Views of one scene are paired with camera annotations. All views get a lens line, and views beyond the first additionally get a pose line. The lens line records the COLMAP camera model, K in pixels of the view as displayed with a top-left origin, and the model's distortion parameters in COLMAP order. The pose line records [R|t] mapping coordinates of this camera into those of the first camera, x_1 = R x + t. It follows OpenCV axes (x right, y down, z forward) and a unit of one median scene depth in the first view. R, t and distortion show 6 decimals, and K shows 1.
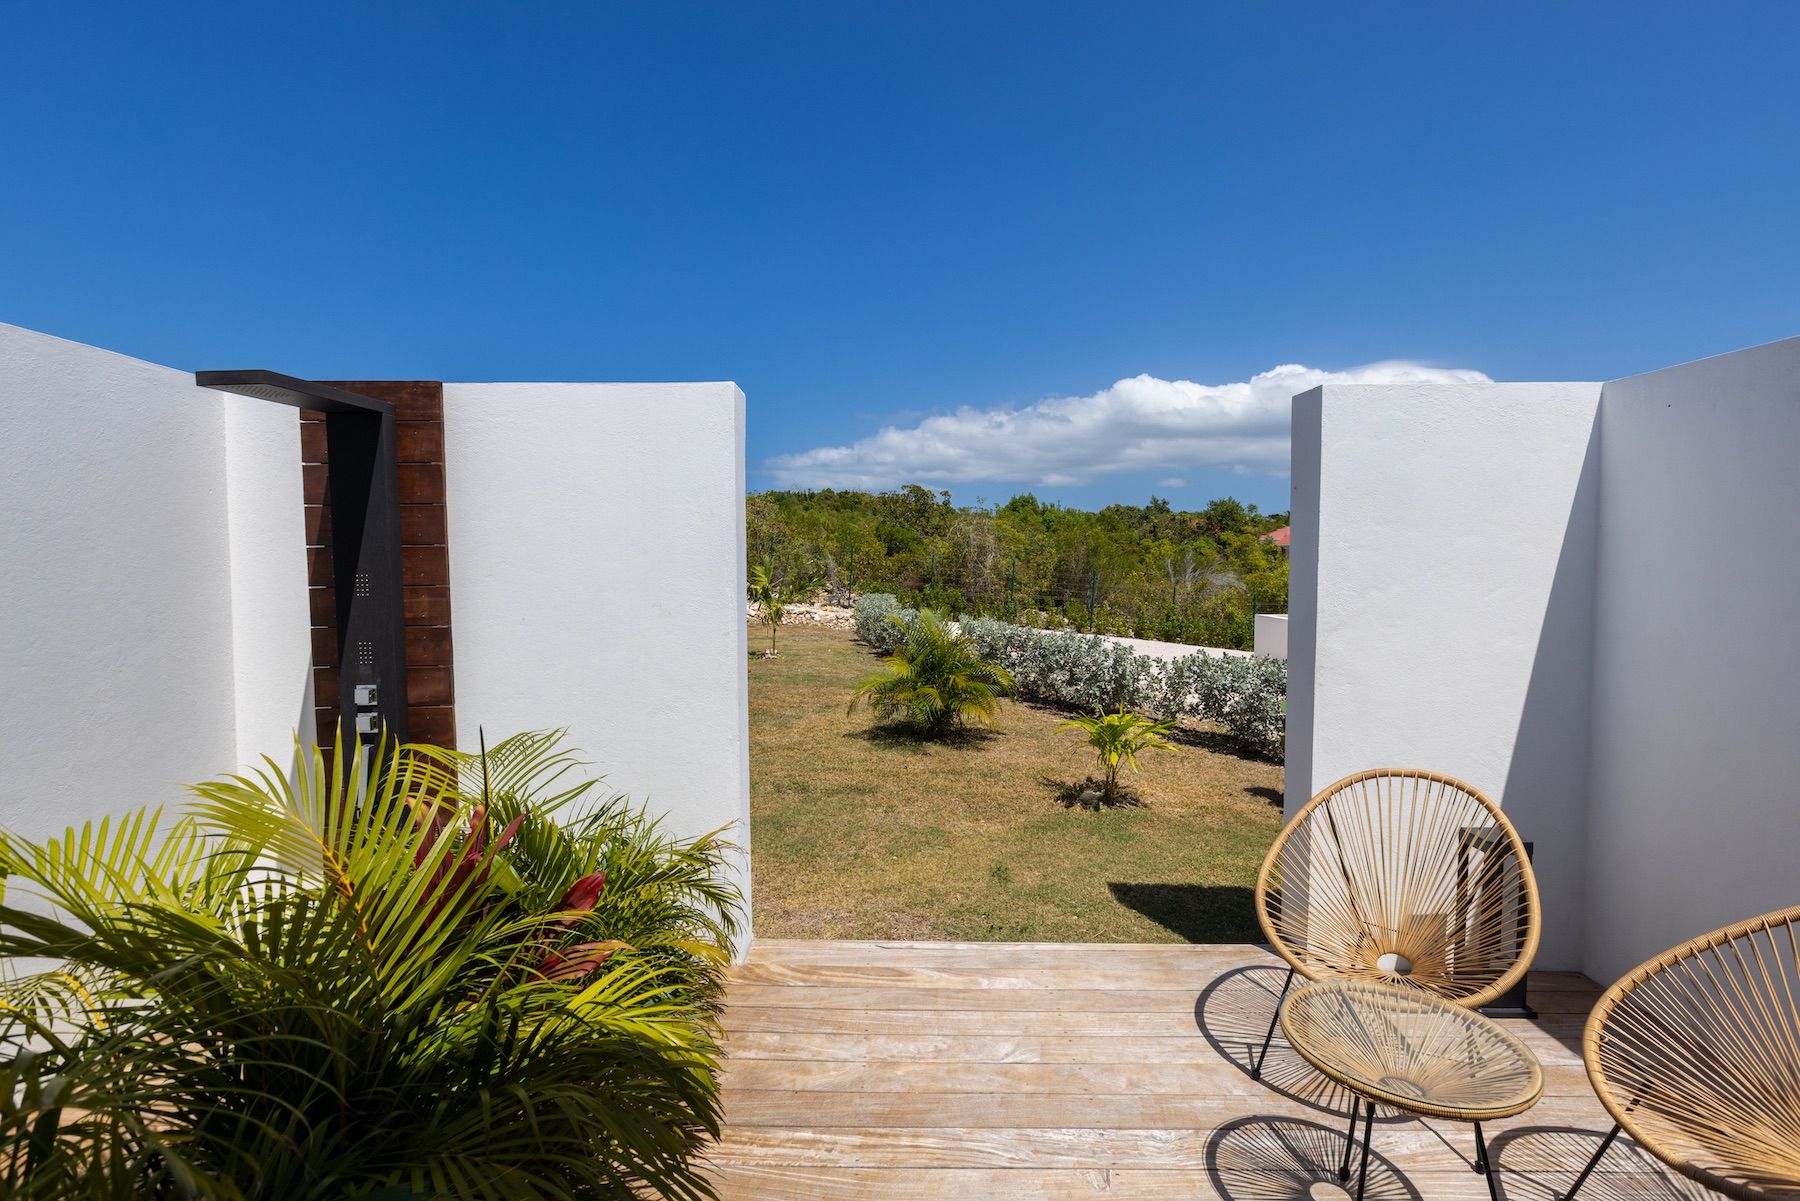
lens RADIAL K [[858.3, 0, 900.0], [0, 858.3, 600.5], [0, 0, 1]] dist [0.001699, 0.000123]
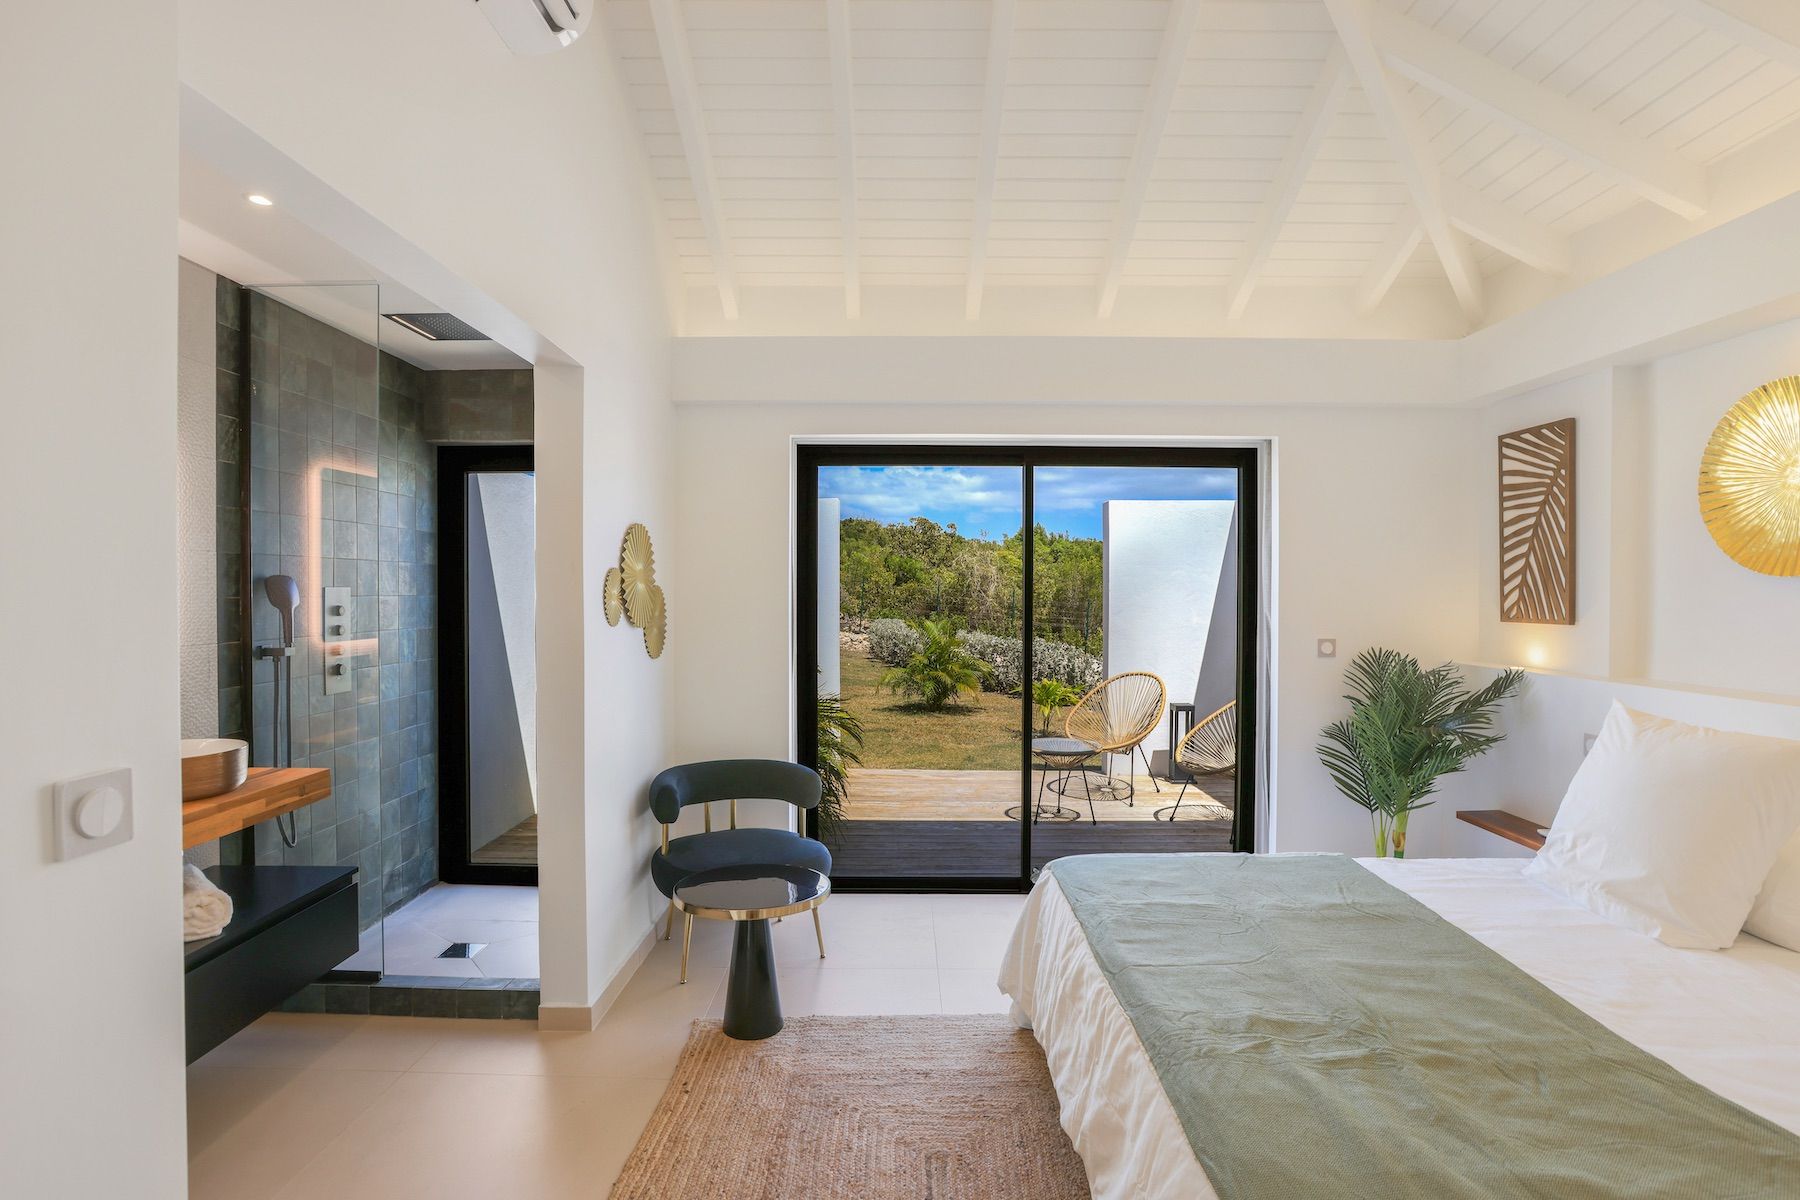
lens RADIAL K [[854.3, 0, 900.0], [0, 854.3, 600.0], [0, 0, 1]] dist [0.002399, 0.000192]
pose [[0.999962, 0.002486, -0.008406, -0.002210], [-0.002783, 0.999365, -0.035536, 0.009244], [0.008312, 0.035558, 0.999333, -0.135639]]
